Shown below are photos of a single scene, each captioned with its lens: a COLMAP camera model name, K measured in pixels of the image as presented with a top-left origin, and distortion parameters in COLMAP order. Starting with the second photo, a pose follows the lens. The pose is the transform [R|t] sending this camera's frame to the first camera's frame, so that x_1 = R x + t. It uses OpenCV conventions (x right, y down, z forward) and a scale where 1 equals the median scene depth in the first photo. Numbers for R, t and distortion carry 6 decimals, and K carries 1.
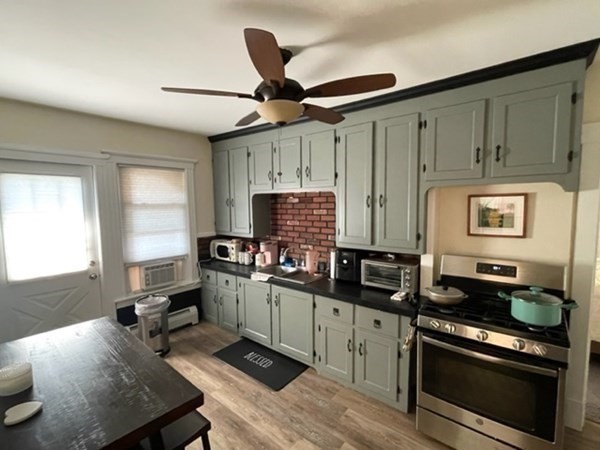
lens RADIAL K [[287.0, 0, 298.2], [0, 287.0, 224.5], [0, 0, 1]] dist [-0.002981, 0.000495]
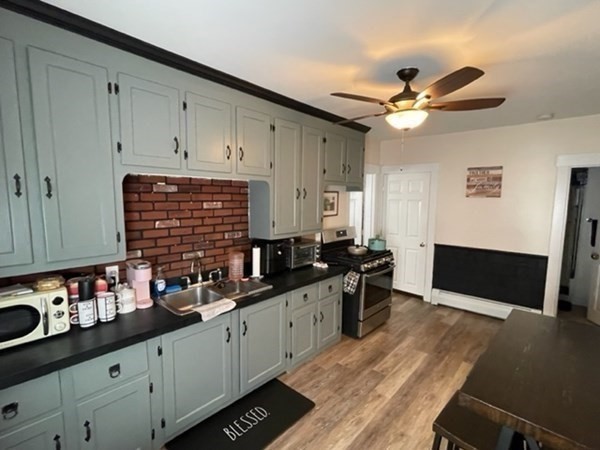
lens RADIAL K [[287.0, 0, 298.2], [0, 287.0, 226.4], [0, 0, 1]] dist [-0.002981, 0.000495]
pose [[0.060642, -0.086624, 0.994394, -0.703858], [0.073296, 0.993924, 0.082113, -0.034252], [-0.995465, 0.067906, 0.066623, 0.736935]]
